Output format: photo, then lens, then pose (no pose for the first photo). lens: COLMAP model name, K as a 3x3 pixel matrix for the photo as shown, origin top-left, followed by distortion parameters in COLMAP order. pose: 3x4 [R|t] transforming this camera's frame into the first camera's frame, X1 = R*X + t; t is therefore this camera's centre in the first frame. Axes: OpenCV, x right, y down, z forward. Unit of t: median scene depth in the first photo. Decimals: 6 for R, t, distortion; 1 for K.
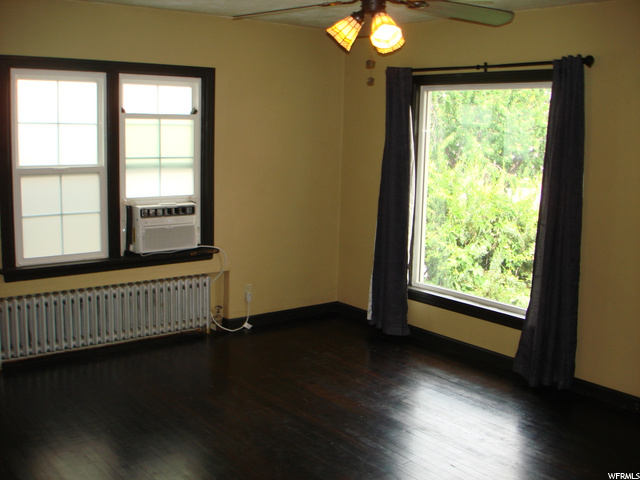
lens RADIAL K [[715.3, 0, 320.0], [0, 715.3, 240.0], [0, 0, 1]] dist [-0.009175, -0.349211]
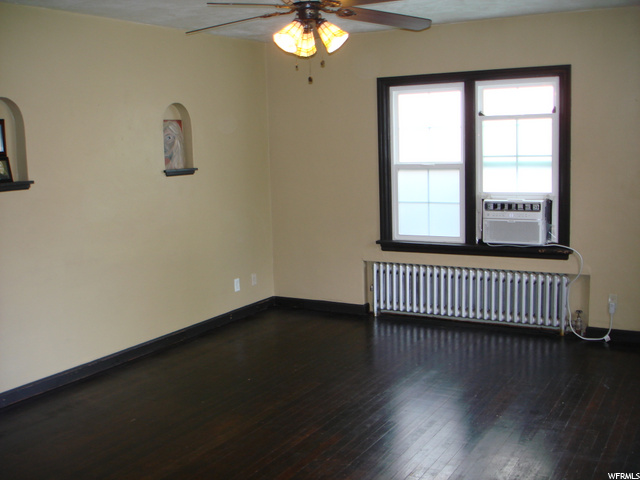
lens RADIAL K [[715.3, 0, 320.0], [0, 715.3, 240.0], [0, 0, 1]] dist [-0.009175, -0.349211]
pose [[0.371776, 0.100949, -0.922817, 0.658949], [-0.102431, 0.992461, 0.067301, -0.033028], [0.922654, 0.069504, 0.379314, 0.341207]]
